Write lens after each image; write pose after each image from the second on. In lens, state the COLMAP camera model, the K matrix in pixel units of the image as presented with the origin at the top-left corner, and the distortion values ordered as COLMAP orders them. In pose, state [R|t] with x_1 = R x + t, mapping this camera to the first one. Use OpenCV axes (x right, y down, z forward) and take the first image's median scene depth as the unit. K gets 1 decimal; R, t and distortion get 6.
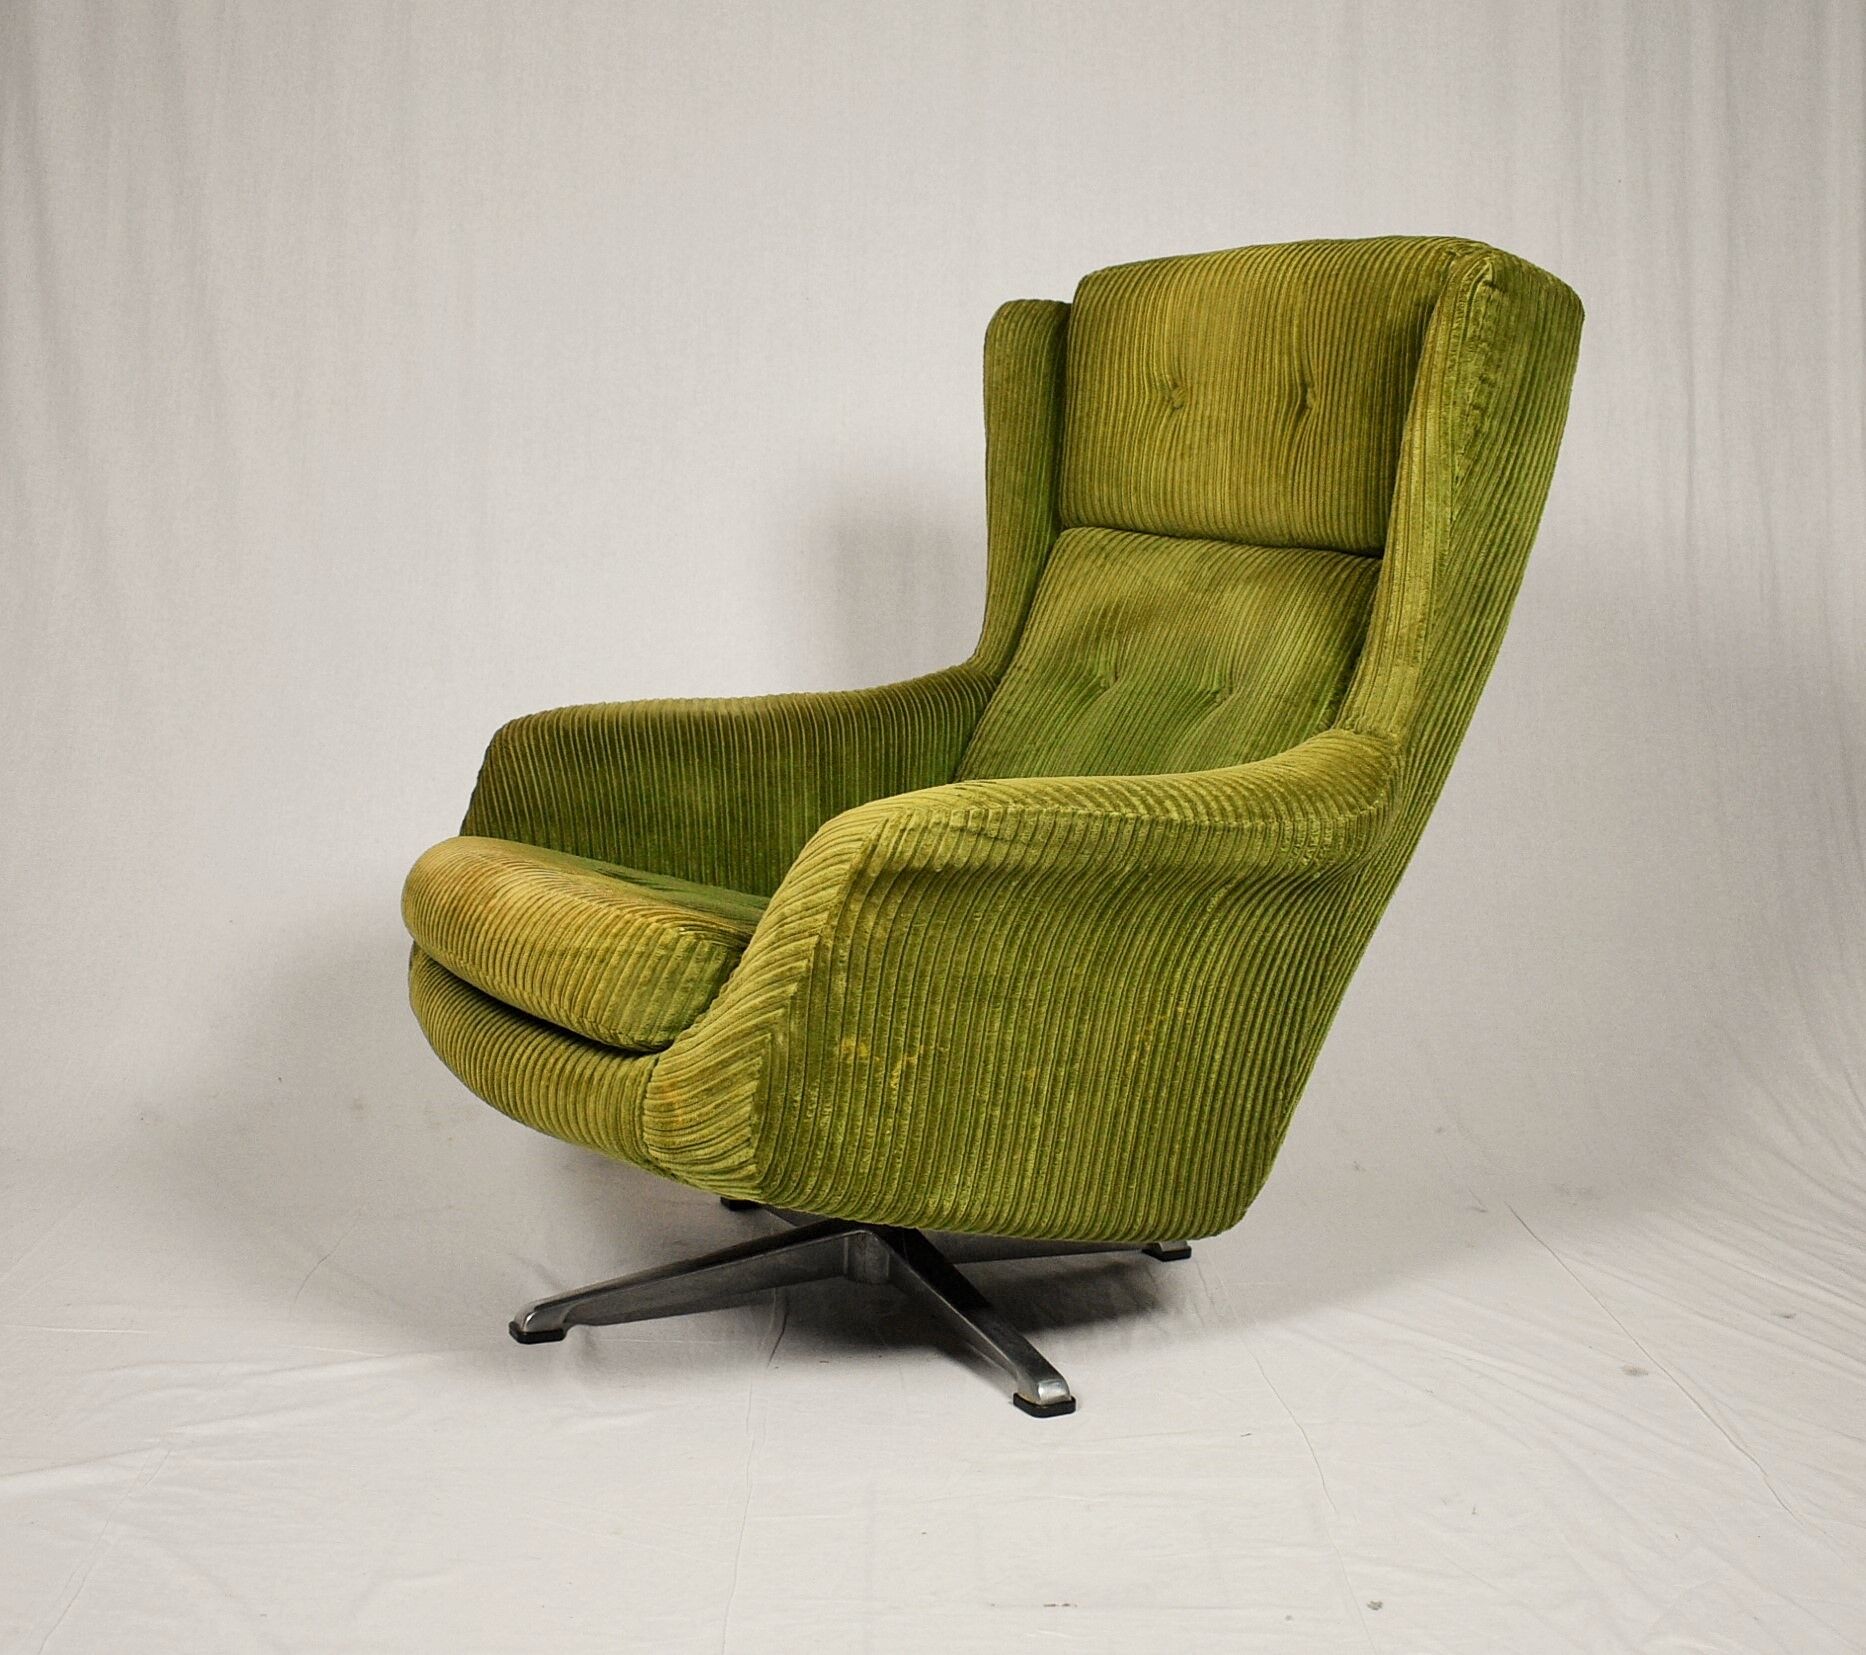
lens RADIAL K [[2035.6, 0, 932.7], [0, 2035.6, 831.6], [0, 0, 1]] dist [-0.057848, 0.000000]
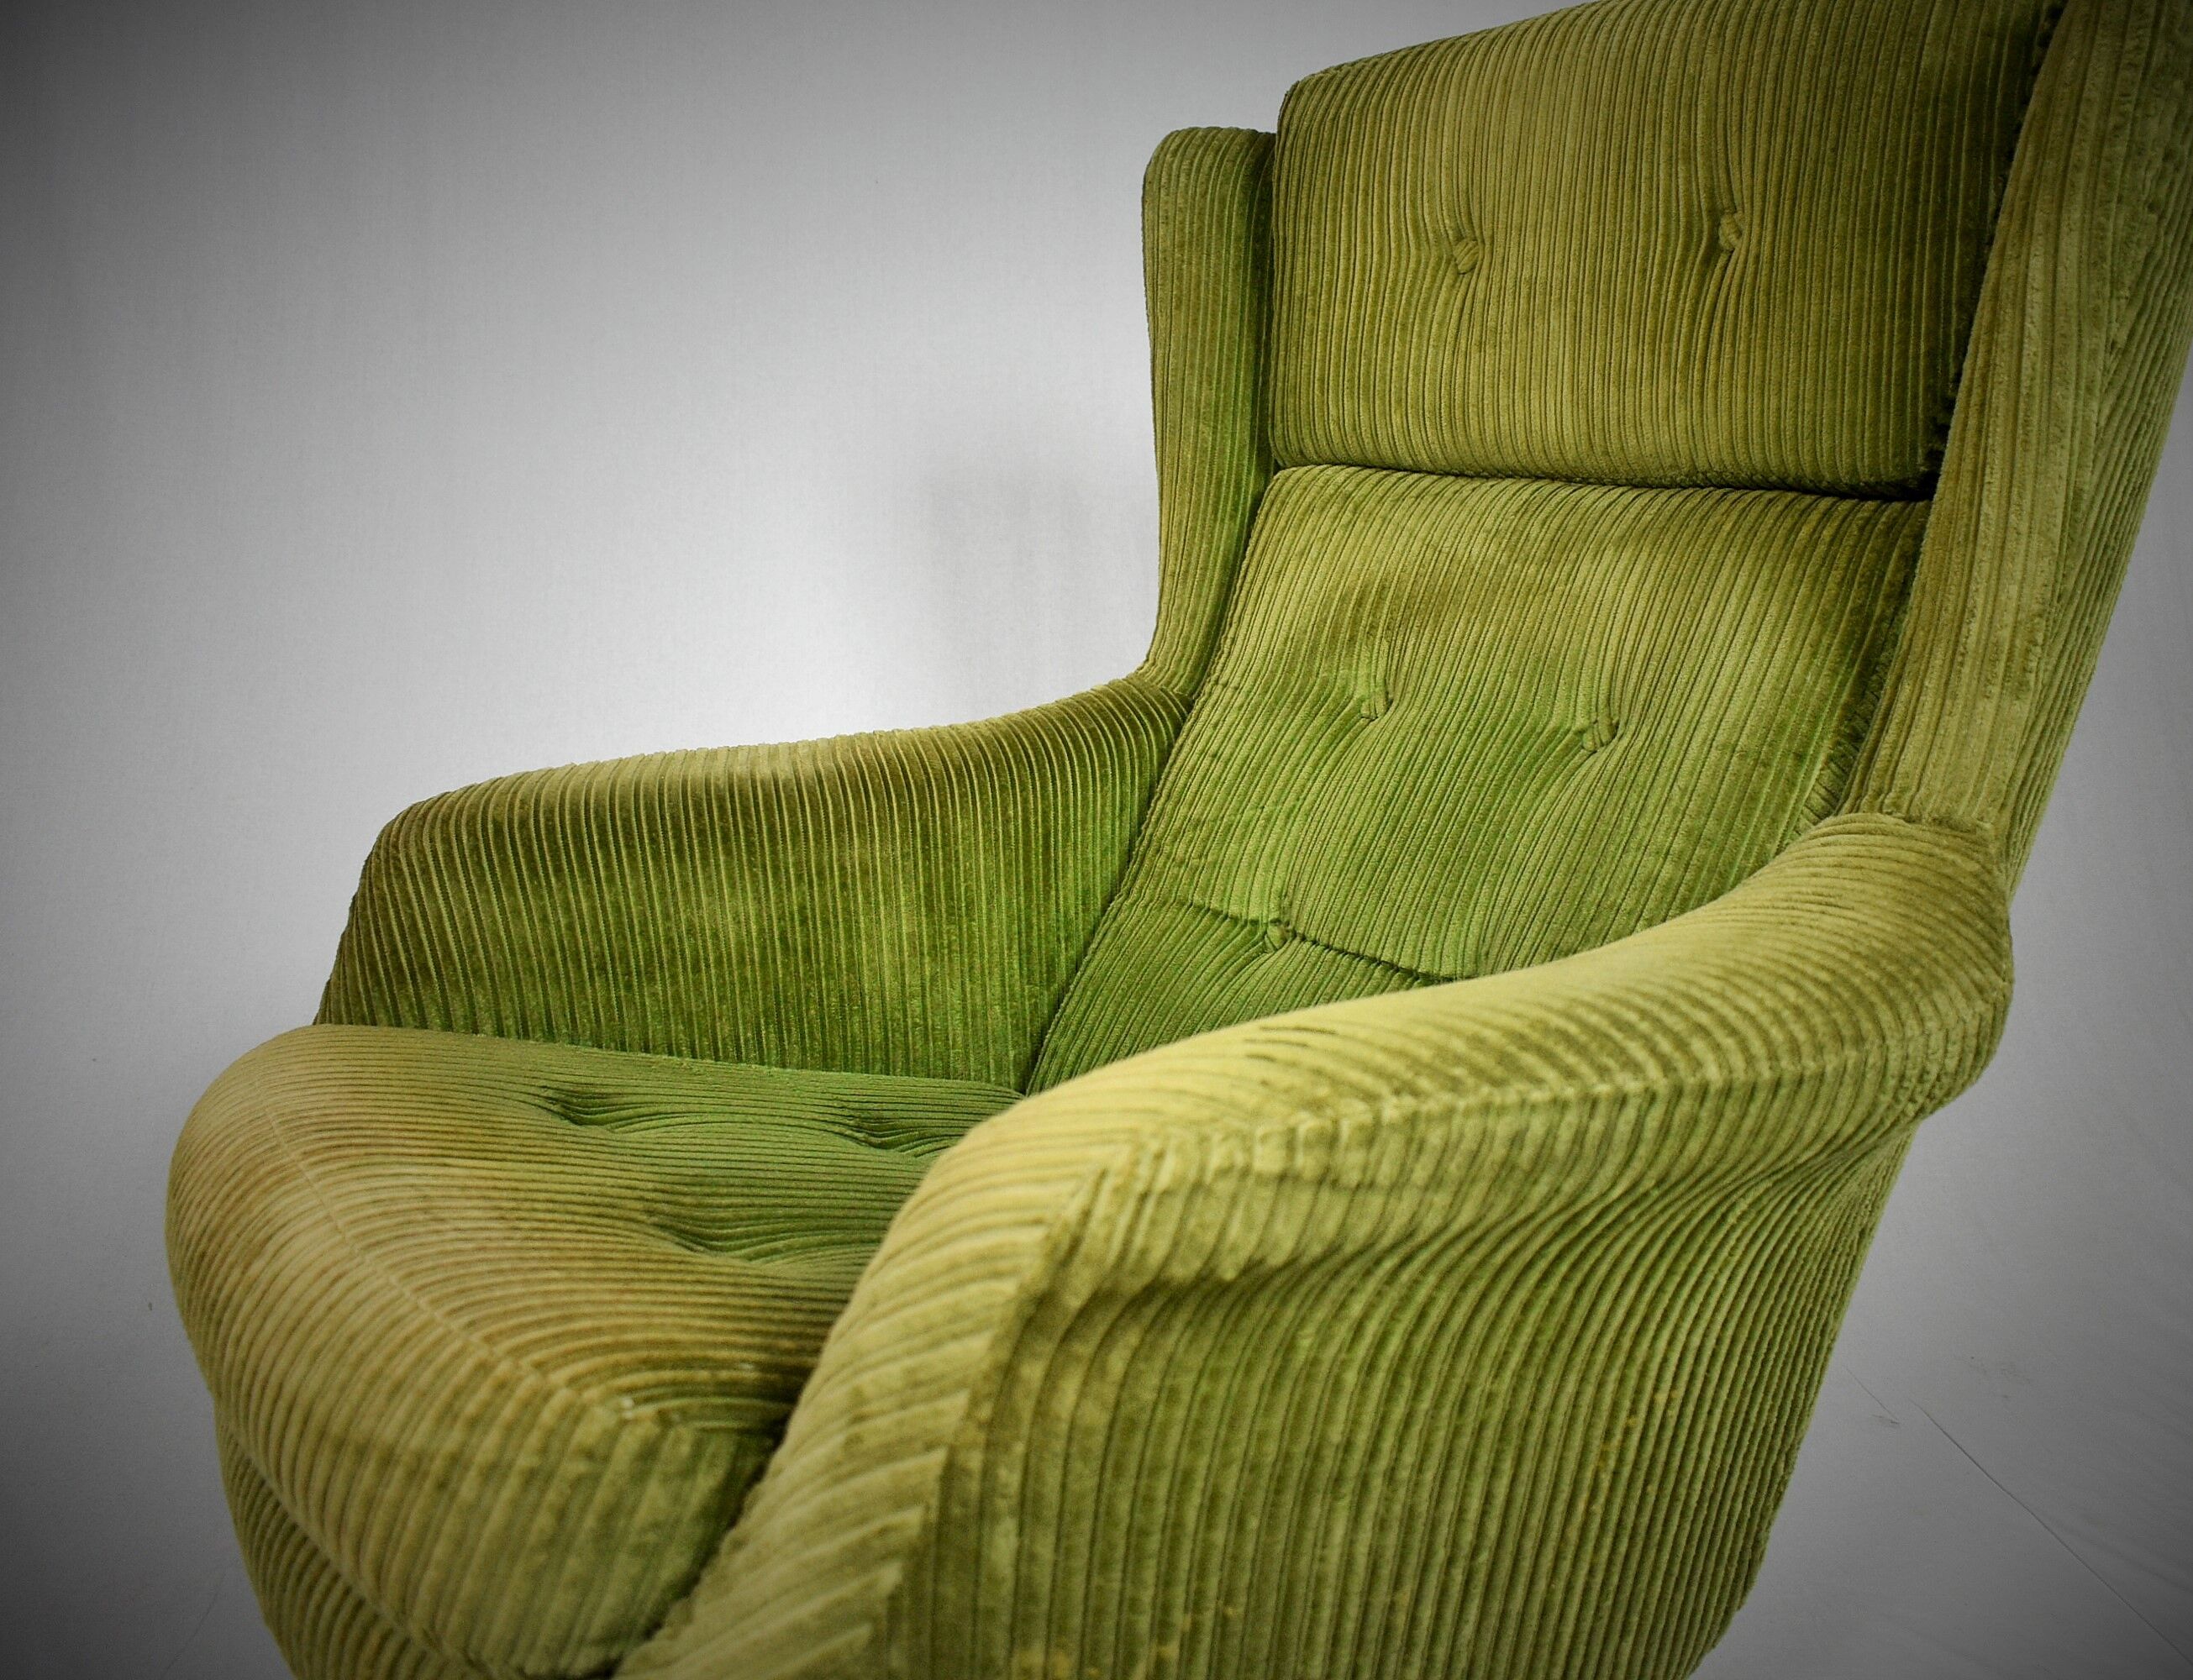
lens RADIAL K [[1862.1, 0, 1185.4], [0, 1862.1, 838.0], [0, 0, 1]] dist [-0.051489, 0.016173]
pose [[0.995492, -0.041012, 0.085518, -0.030870], [0.037669, 0.998475, 0.040350, -0.076146], [-0.087043, -0.036946, 0.995519, 0.552925]]
